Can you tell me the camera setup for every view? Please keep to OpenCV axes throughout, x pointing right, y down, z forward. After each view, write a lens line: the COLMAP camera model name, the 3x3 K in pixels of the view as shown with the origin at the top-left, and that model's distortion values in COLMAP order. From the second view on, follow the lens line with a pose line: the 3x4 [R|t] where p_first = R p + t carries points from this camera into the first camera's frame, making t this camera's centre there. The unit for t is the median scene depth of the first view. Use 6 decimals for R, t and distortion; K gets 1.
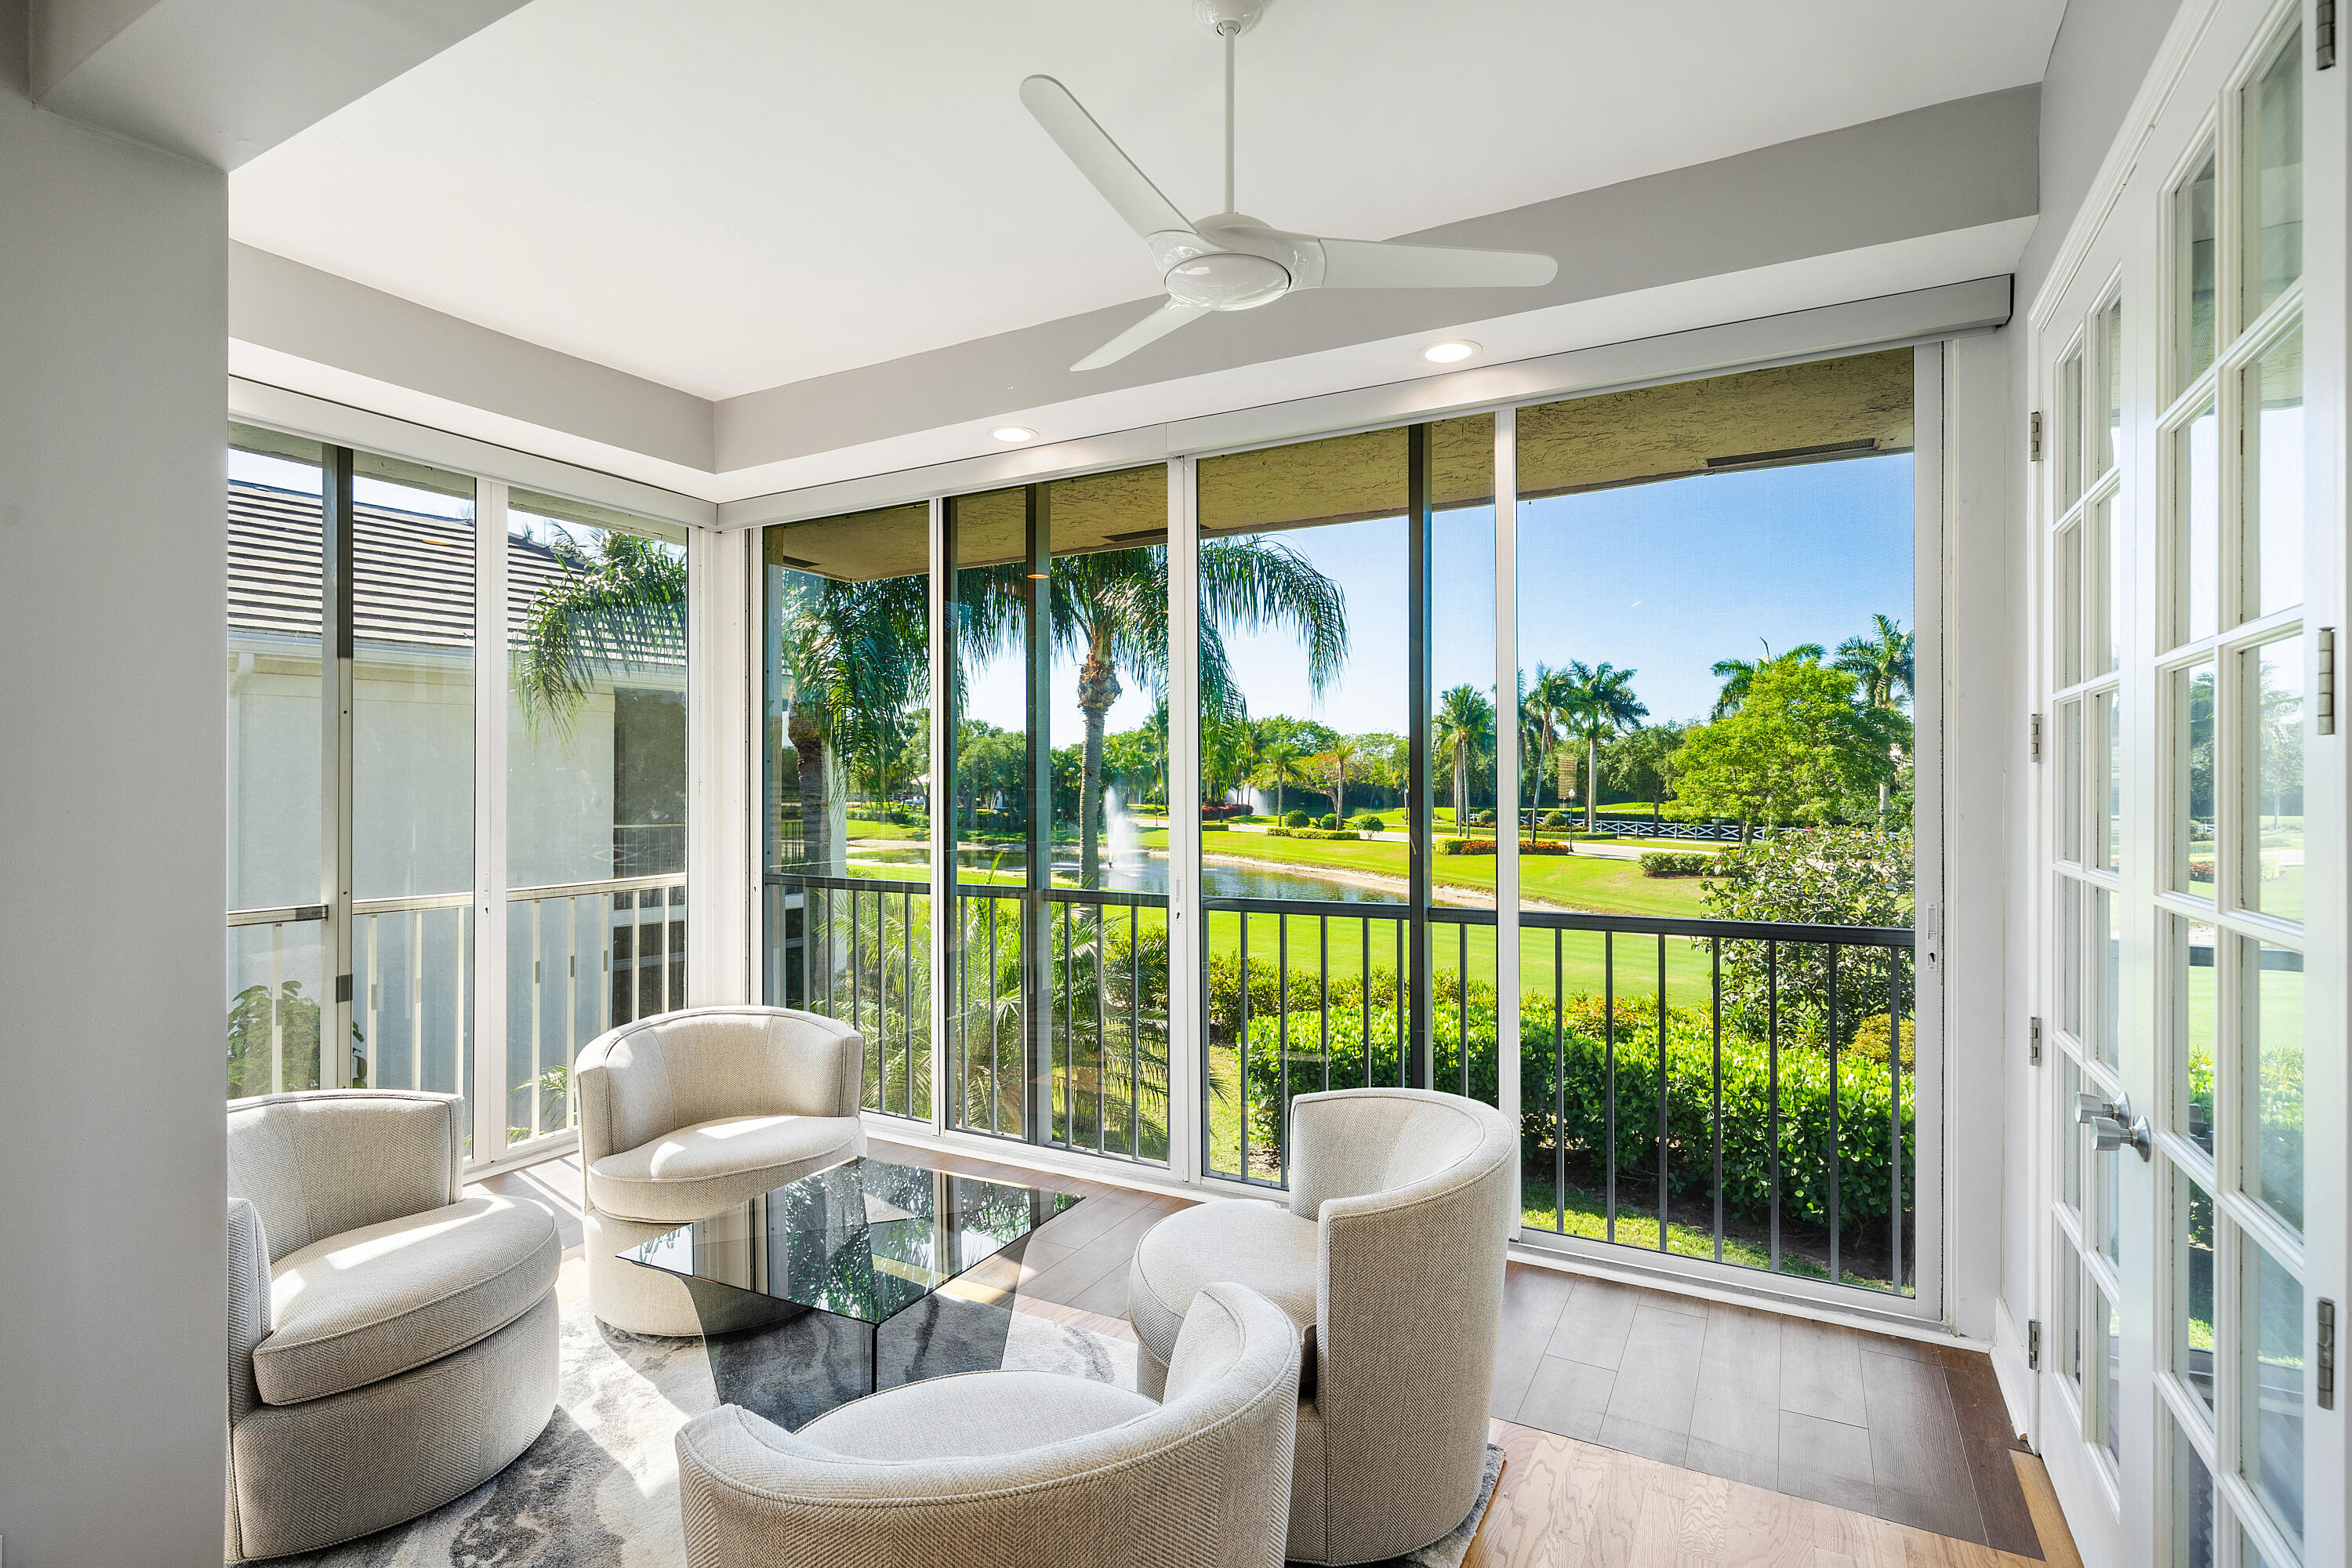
lens RADIAL K [[1124.2, 0, 1176.0], [0, 1124.2, 784.0], [0, 0, 1]] dist [0.001556, 0.000305]
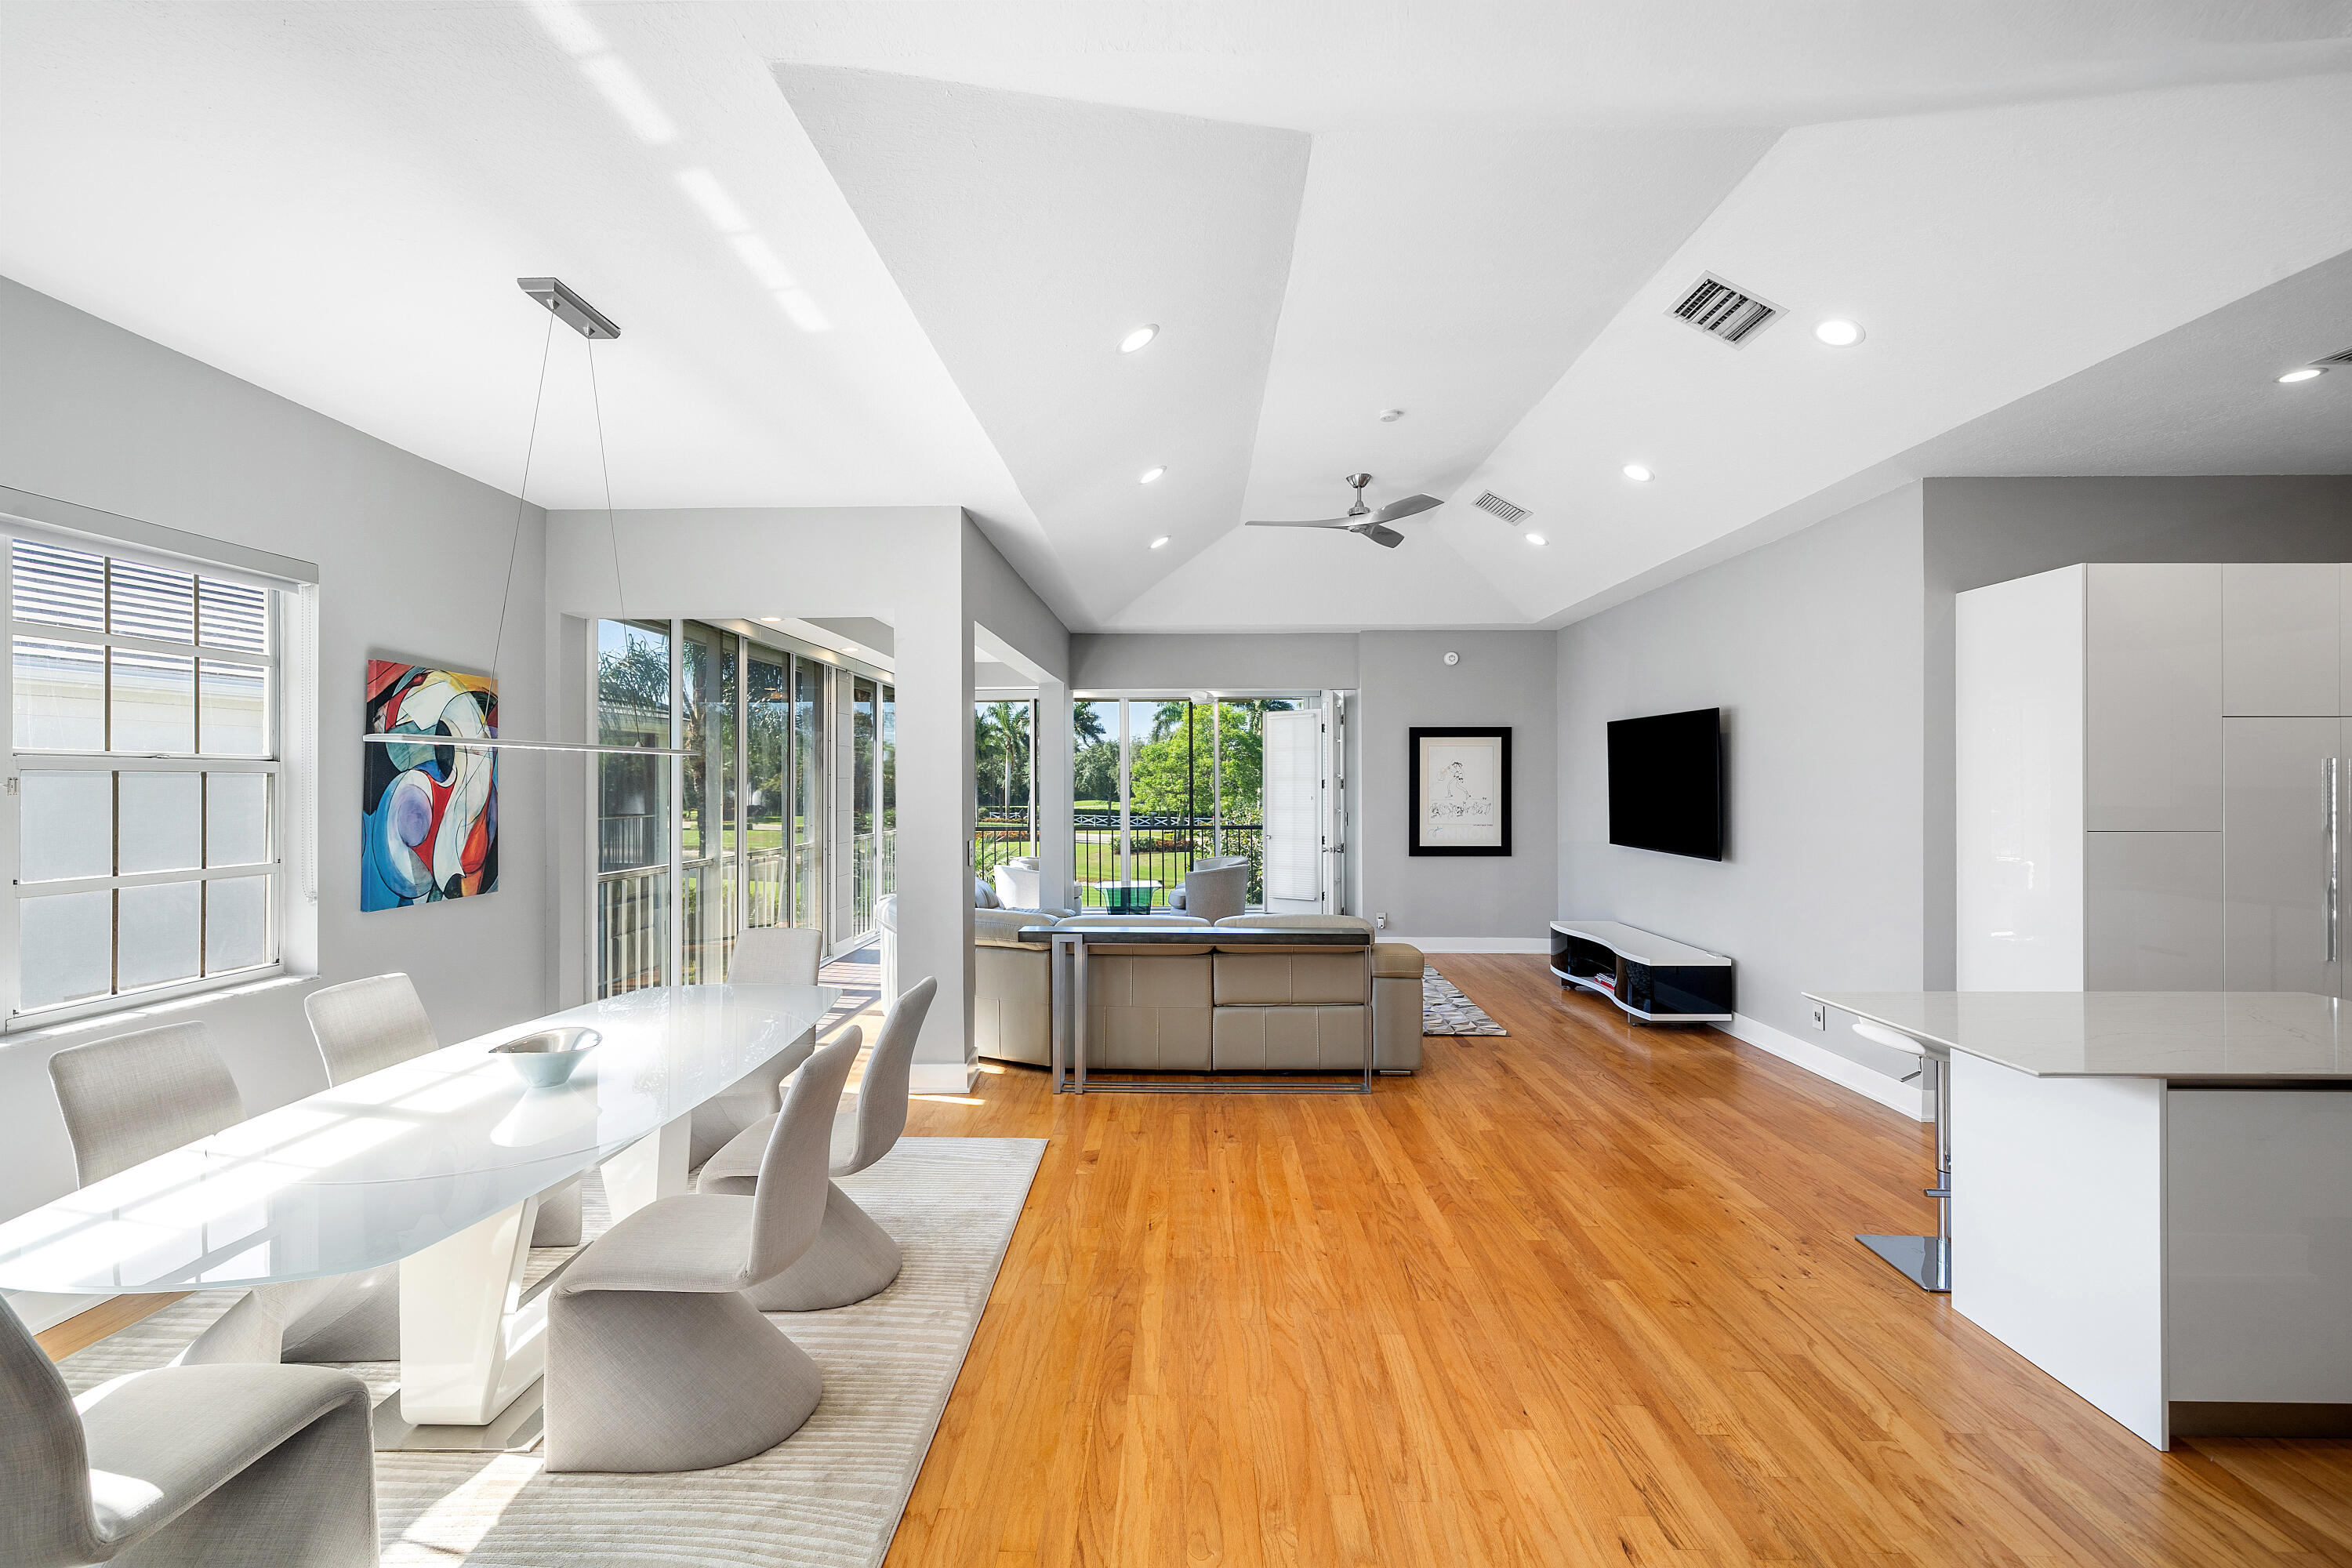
lens RADIAL K [[1018.1, 0, 1199.7], [0, 1018.1, 779.1], [0, 0, 1]] dist [0.002570, 0.000309]
pose [[0.873388, 0.000271, 0.487025, -0.096398], [0.002858, 0.999980, -0.005683, -0.001807], [-0.487017, 0.006355, 0.873369, -0.134306]]
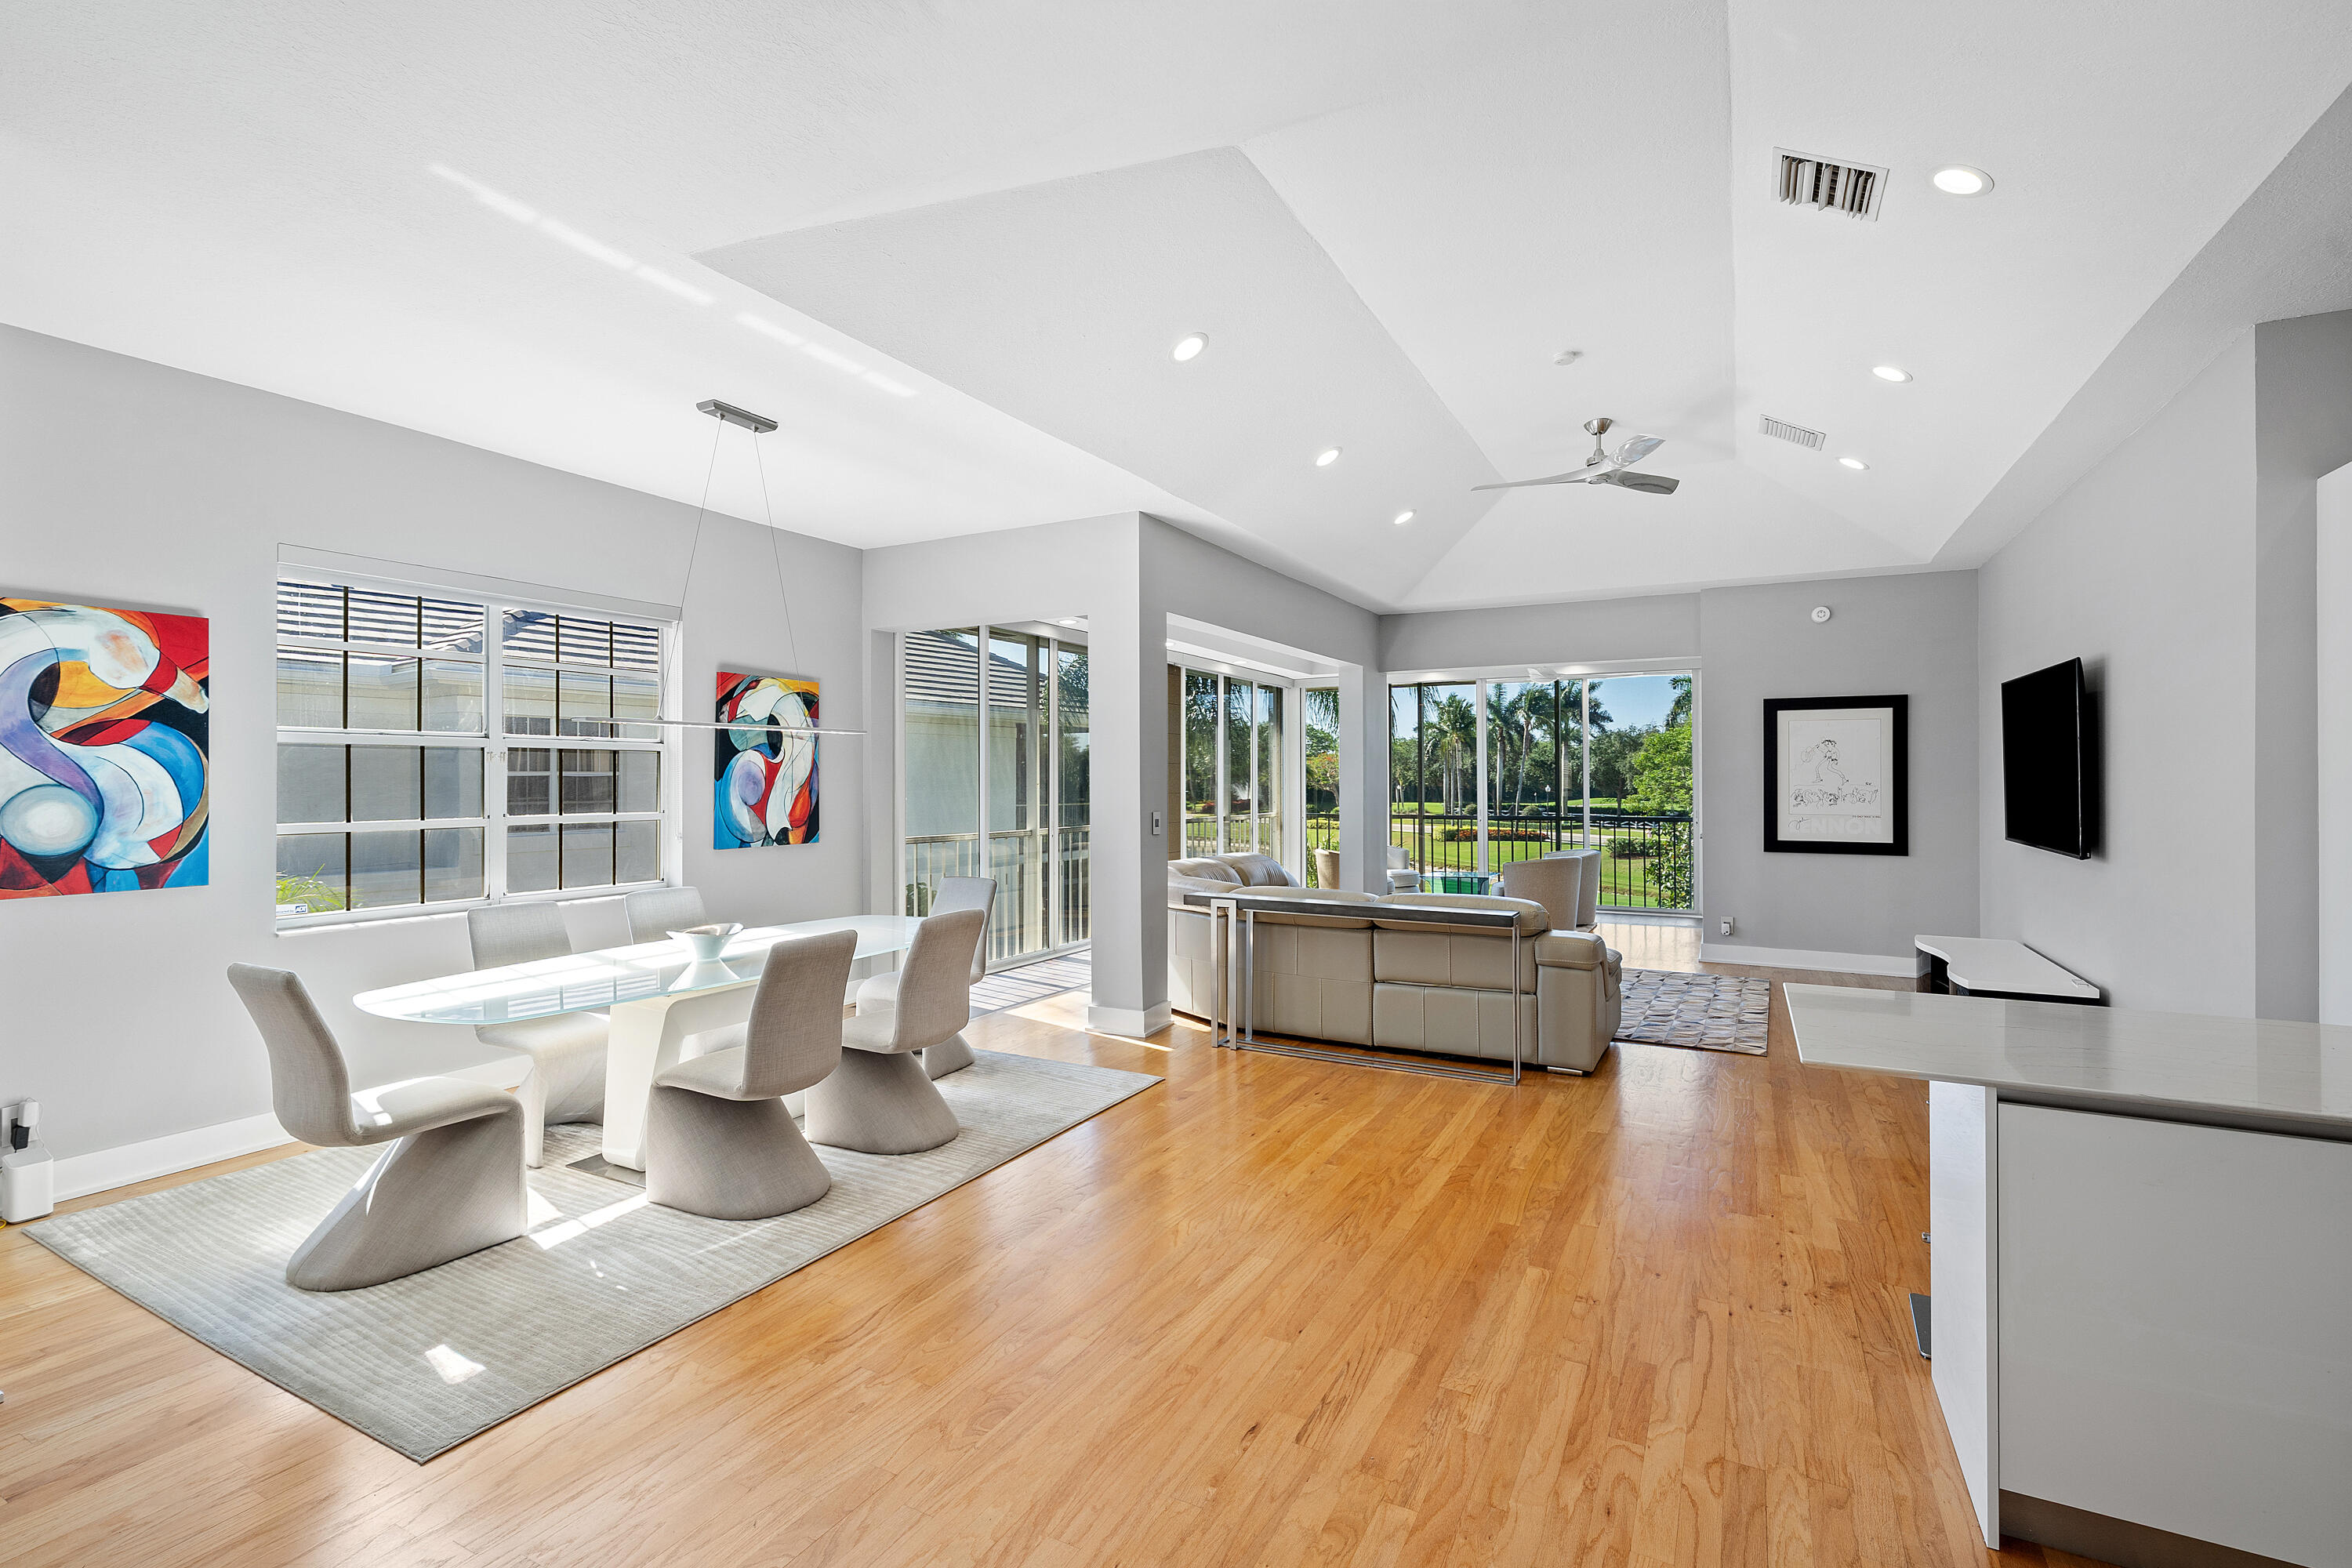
lens RADIAL K [[1079.8, 0, 1199.6], [0, 1079.8, 778.3], [0, 0, 1]] dist [0.001511, 0.000701]
pose [[0.999415, -0.000787, 0.034182, -0.067394], [0.000890, 0.999995, -0.003009, 0.000252], [-0.034179, 0.003037, 0.999411, -0.152892]]
